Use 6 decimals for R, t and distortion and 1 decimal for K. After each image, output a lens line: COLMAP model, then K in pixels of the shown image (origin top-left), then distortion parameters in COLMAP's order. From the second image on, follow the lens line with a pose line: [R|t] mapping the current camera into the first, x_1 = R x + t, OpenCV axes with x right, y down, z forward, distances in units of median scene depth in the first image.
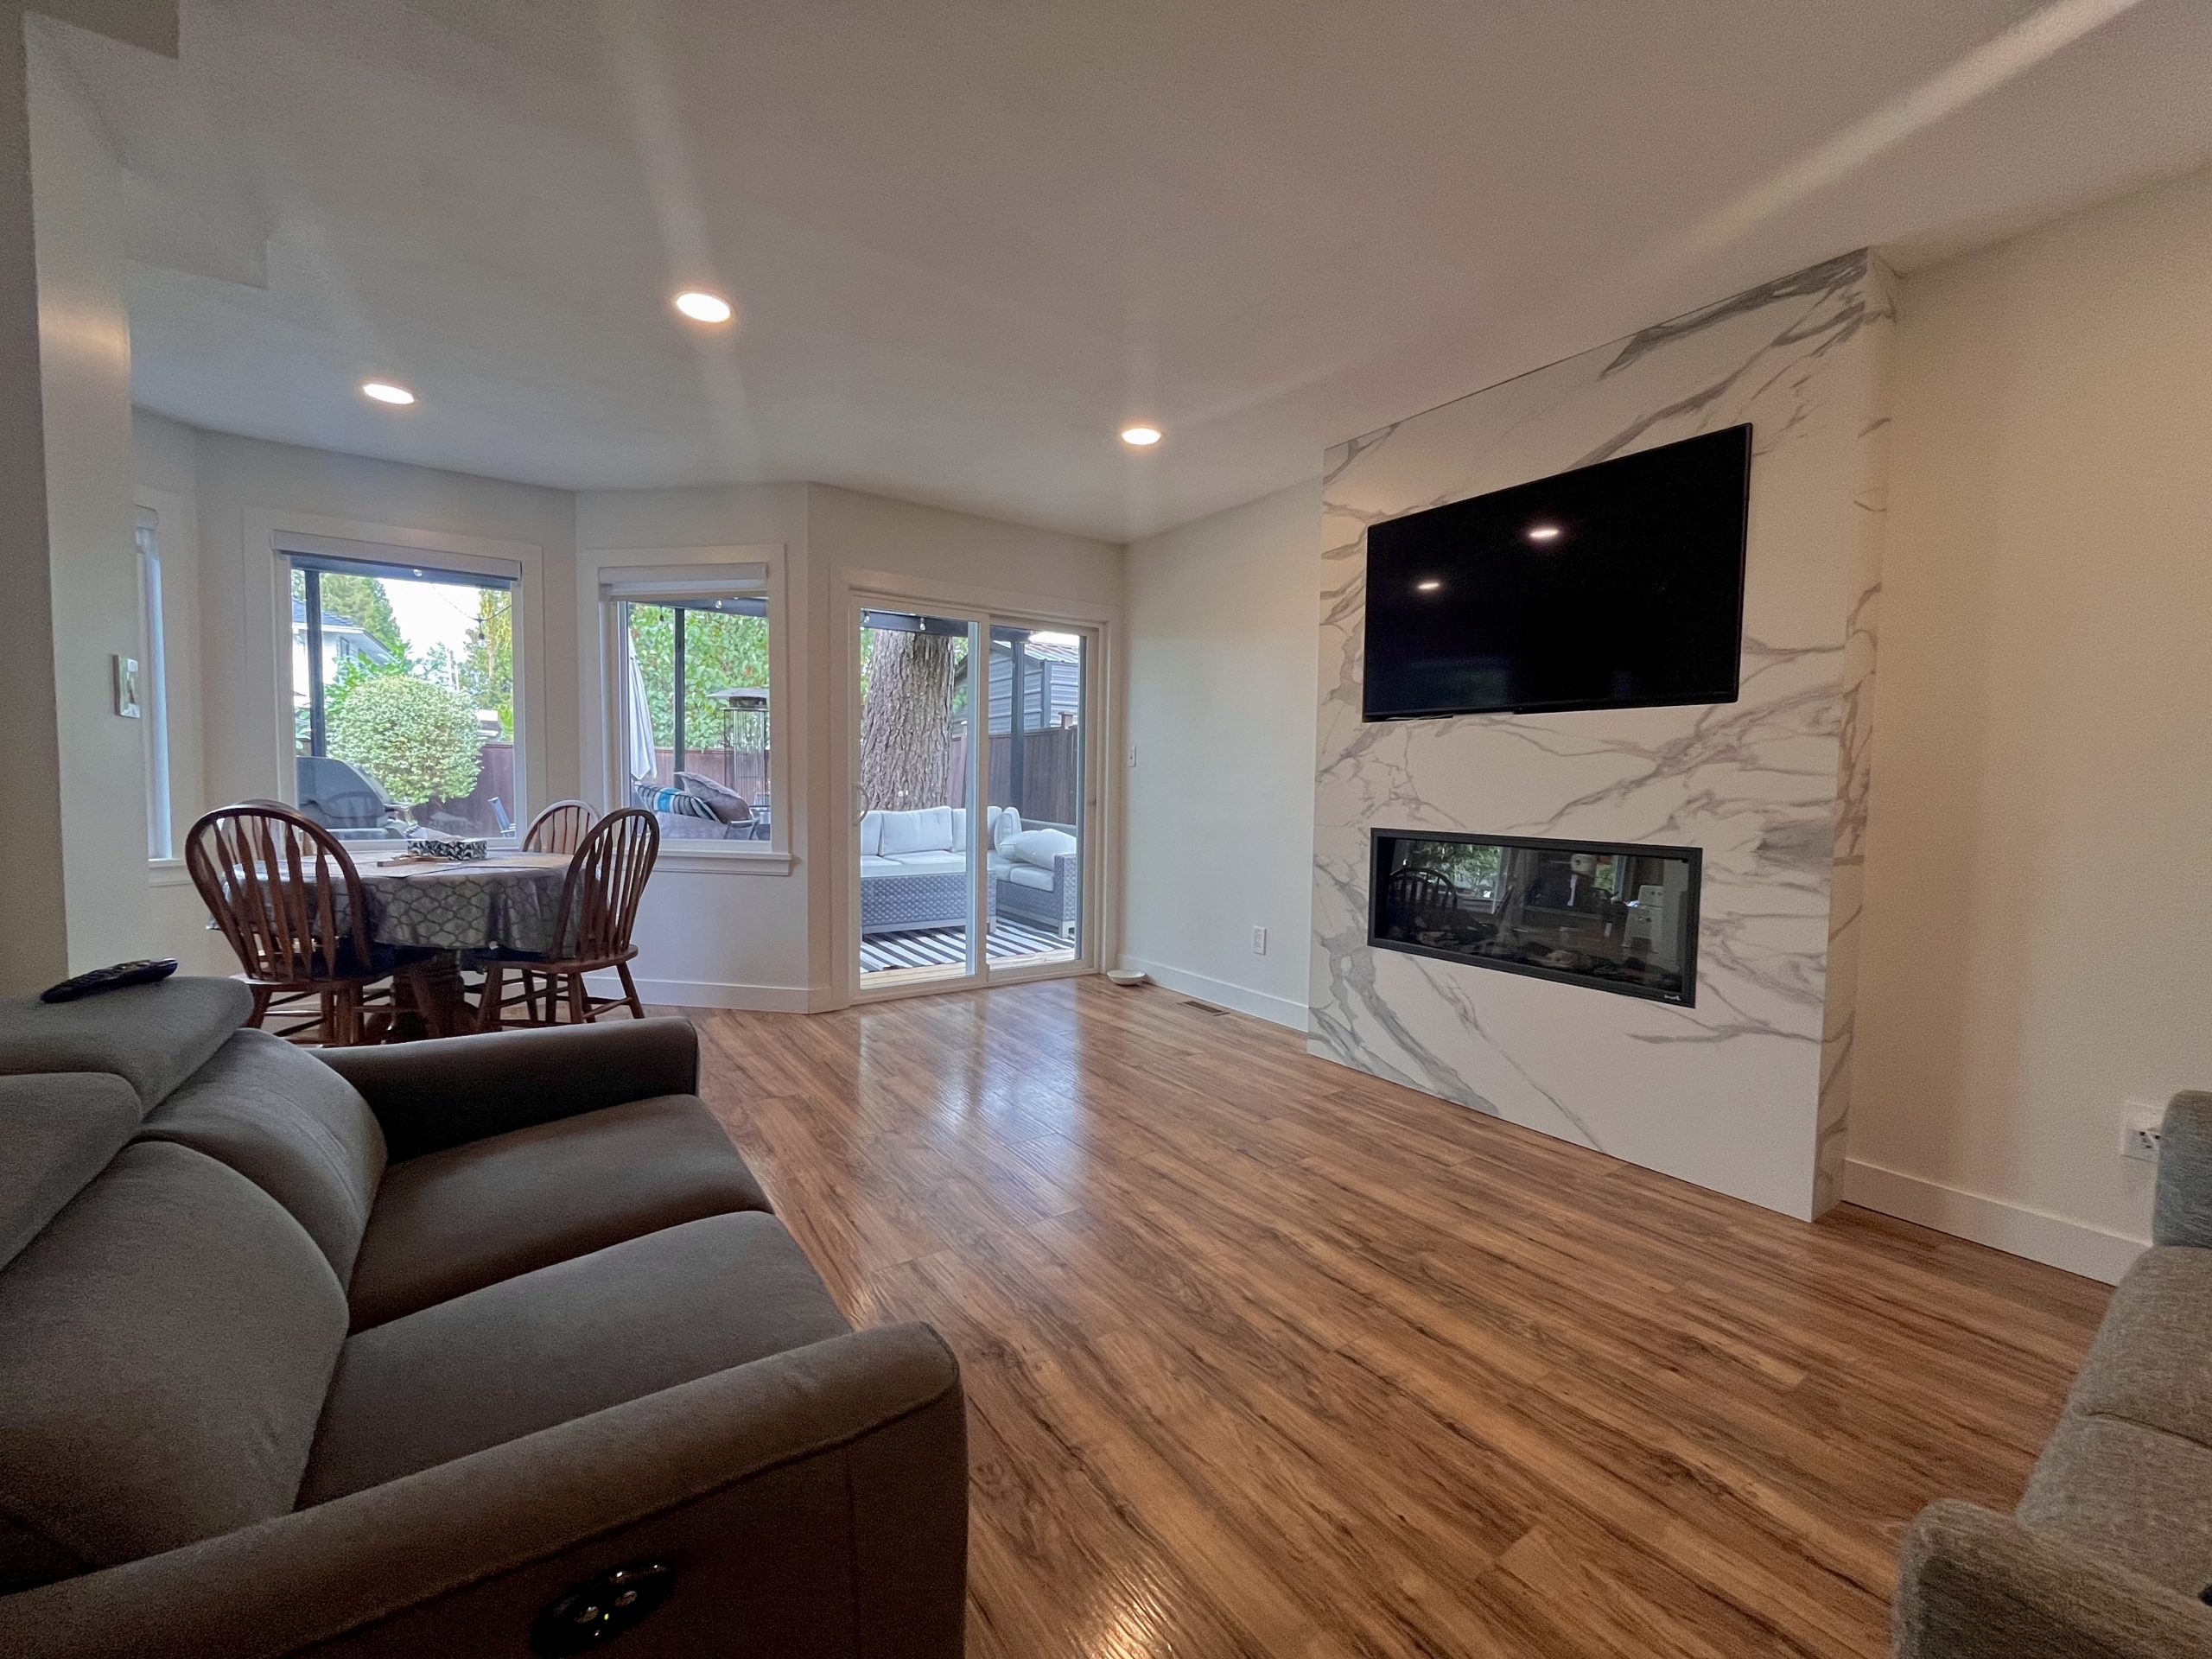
lens RADIAL K [[897.8, 0, 1102.2], [0, 897.8, 832.6], [0, 0, 1]] dist [-0.002163, -0.000973]
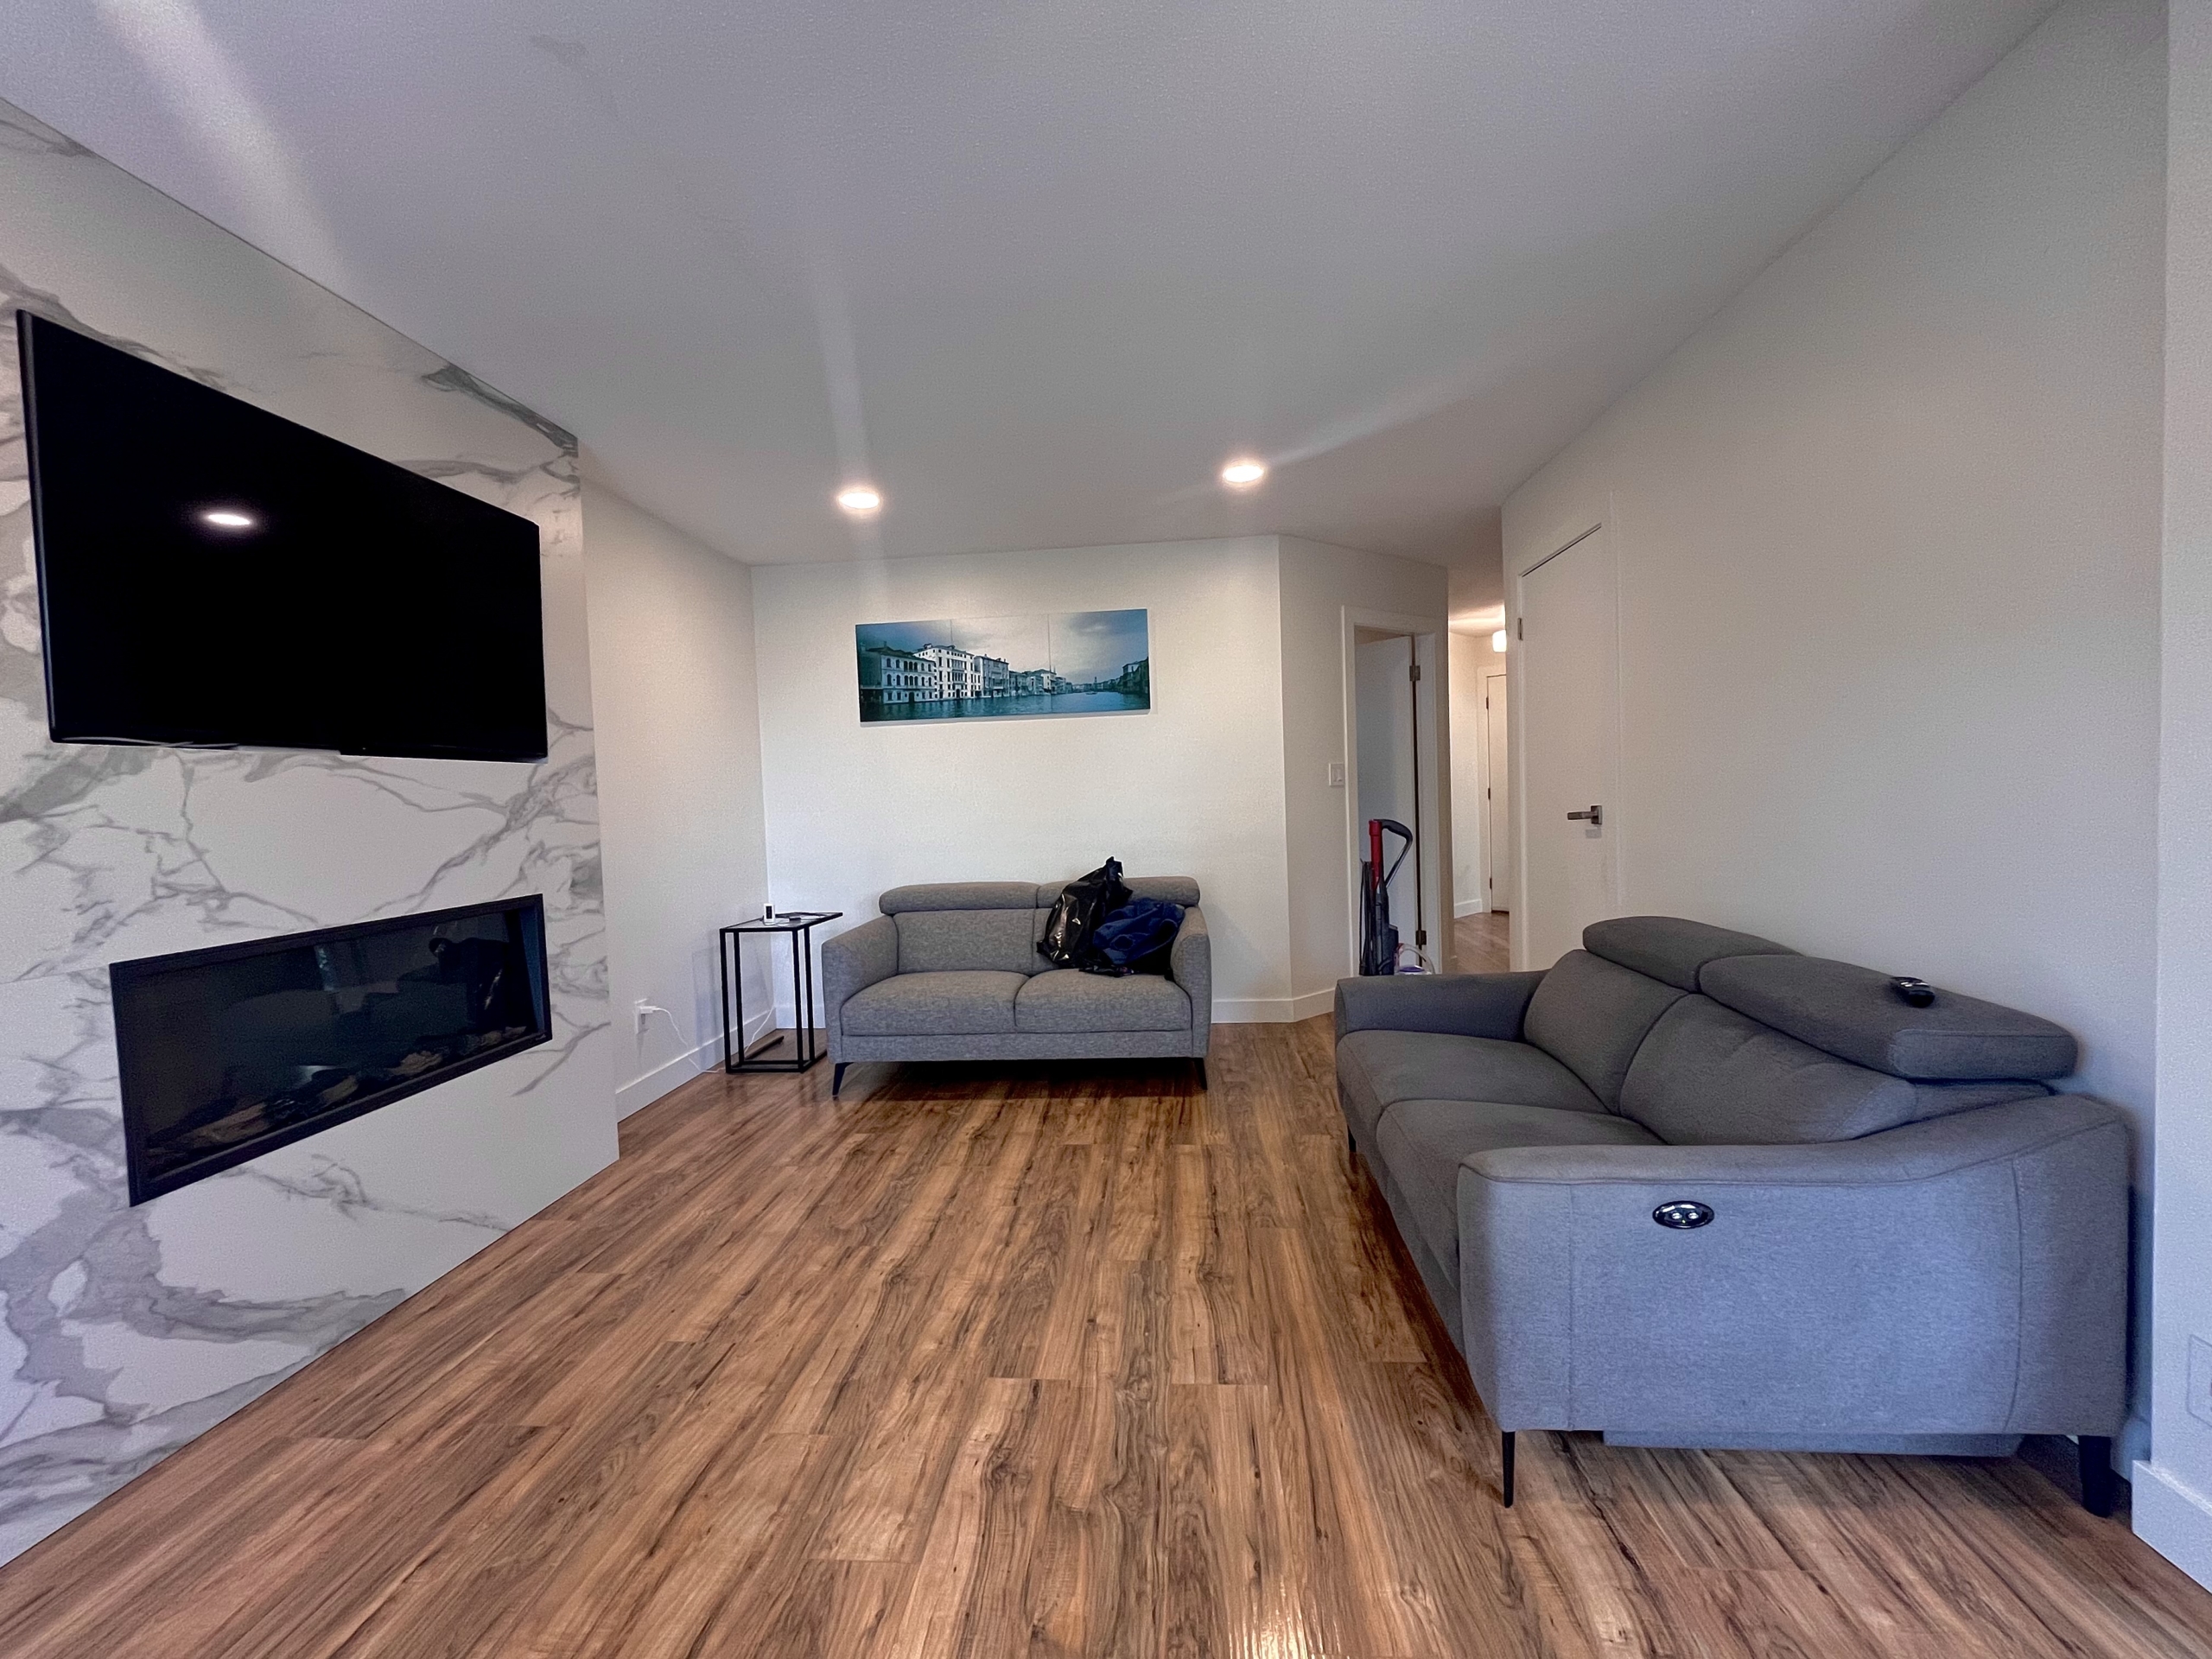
lens RADIAL K [[897.8, 0, 1098.8], [0, 897.8, 827.4], [0, 0, 1]] dist [-0.002163, -0.000973]
pose [[-0.766424, -0.013184, 0.642200, -0.562126], [0.059367, 0.994056, 0.091257, -0.123817], [-0.639586, 0.108067, -0.761085, 1.397584]]
